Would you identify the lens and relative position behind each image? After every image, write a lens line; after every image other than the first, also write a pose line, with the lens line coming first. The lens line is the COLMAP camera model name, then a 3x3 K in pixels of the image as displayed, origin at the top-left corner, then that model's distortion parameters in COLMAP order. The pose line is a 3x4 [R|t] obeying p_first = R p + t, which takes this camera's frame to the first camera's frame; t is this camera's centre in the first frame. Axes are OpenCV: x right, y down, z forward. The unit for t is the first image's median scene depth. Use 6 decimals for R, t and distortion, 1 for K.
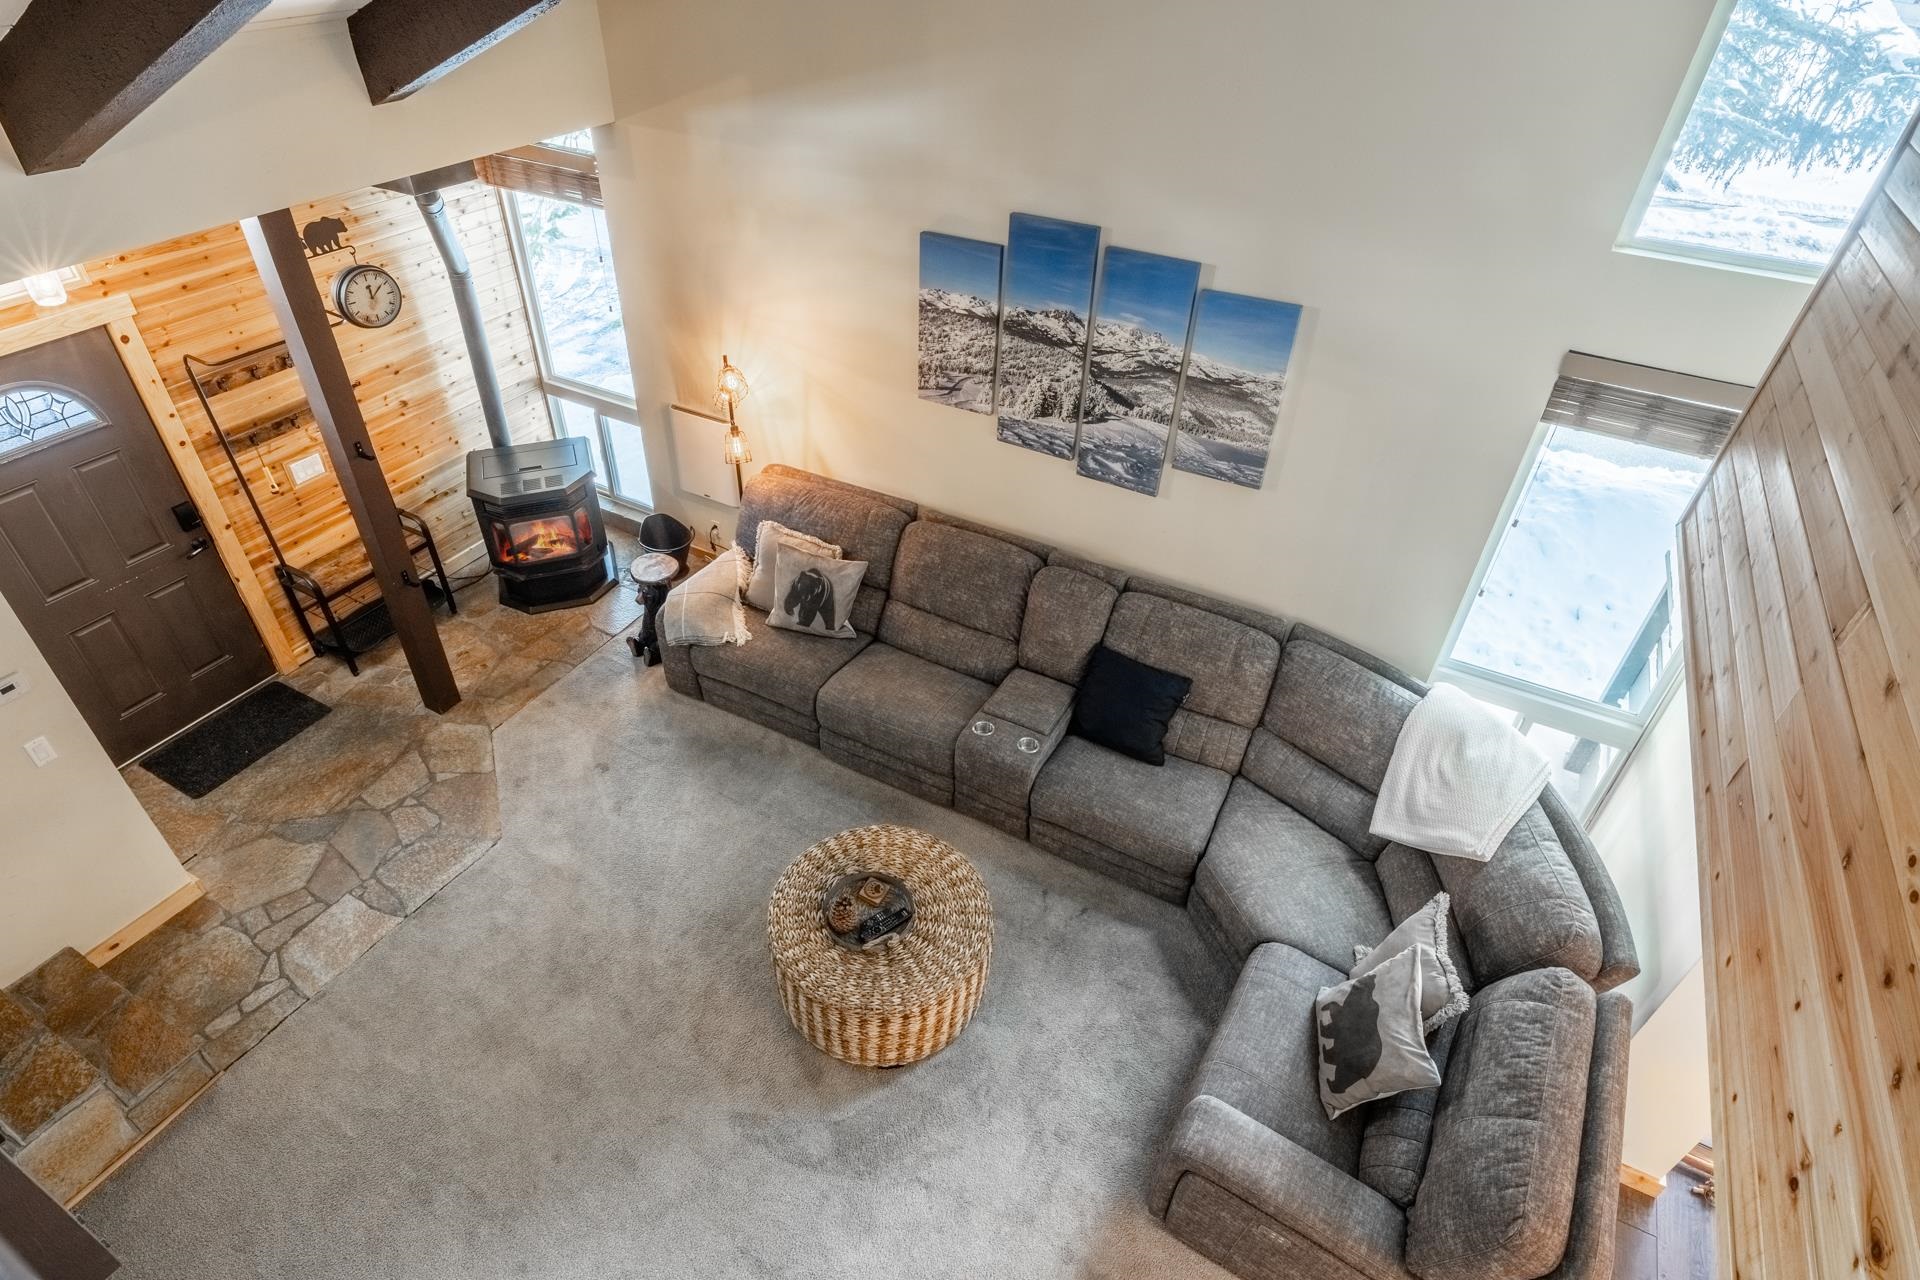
lens RADIAL K [[1028.2, 0, 945.8], [0, 1028.2, 638.4], [0, 0, 1]] dist [-0.001818, -0.000602]
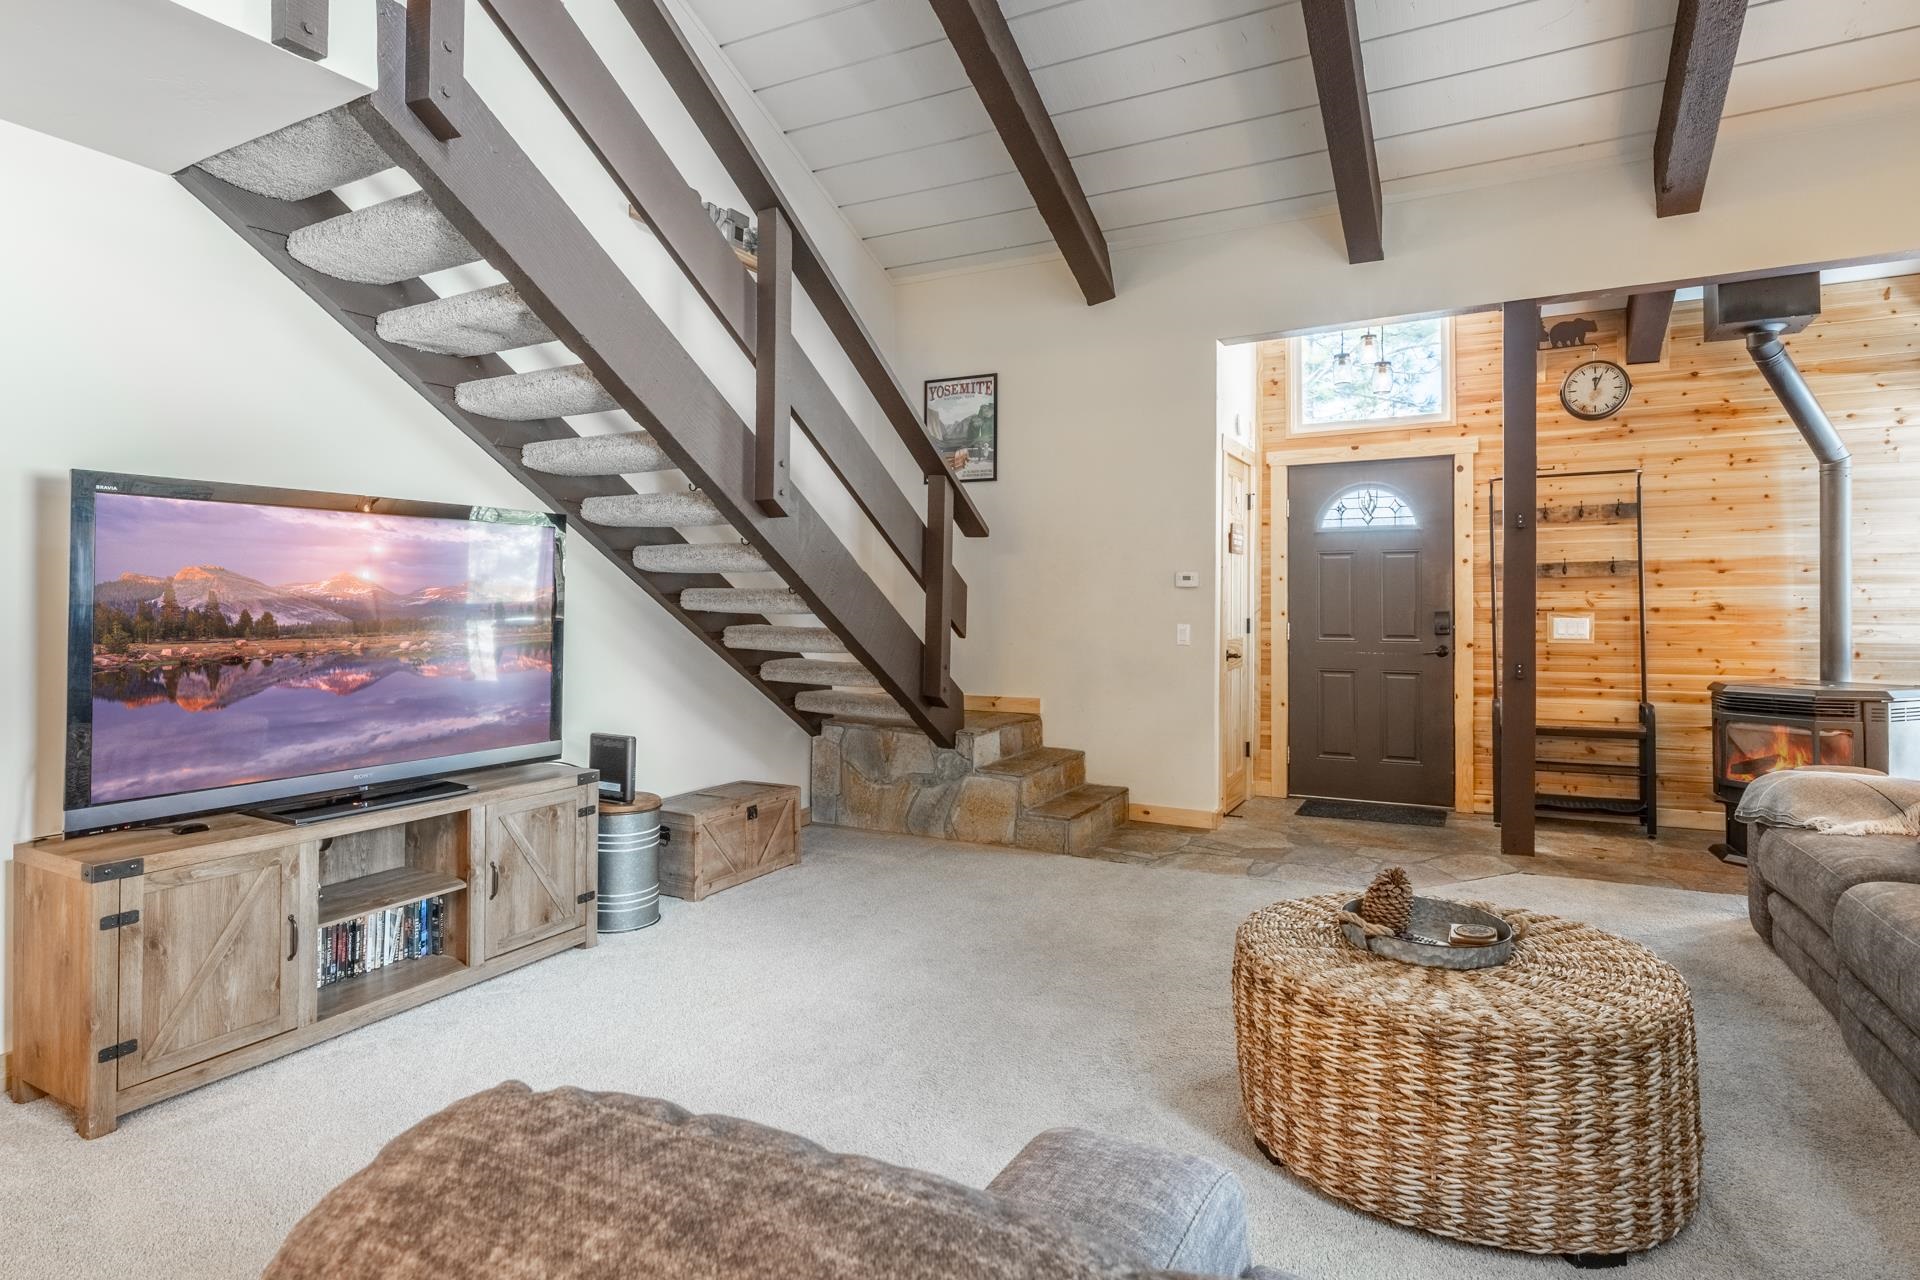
lens RADIAL K [[1028.2, 0, 945.8], [0, 1028.2, 638.4], [0, 0, 1]] dist [-0.001818, -0.000602]
pose [[-0.011434, -0.029885, -0.999488, 0.452901], [-0.626833, 0.778987, -0.016121, 0.277093], [0.779070, 0.626328, -0.027639, 0.617403]]
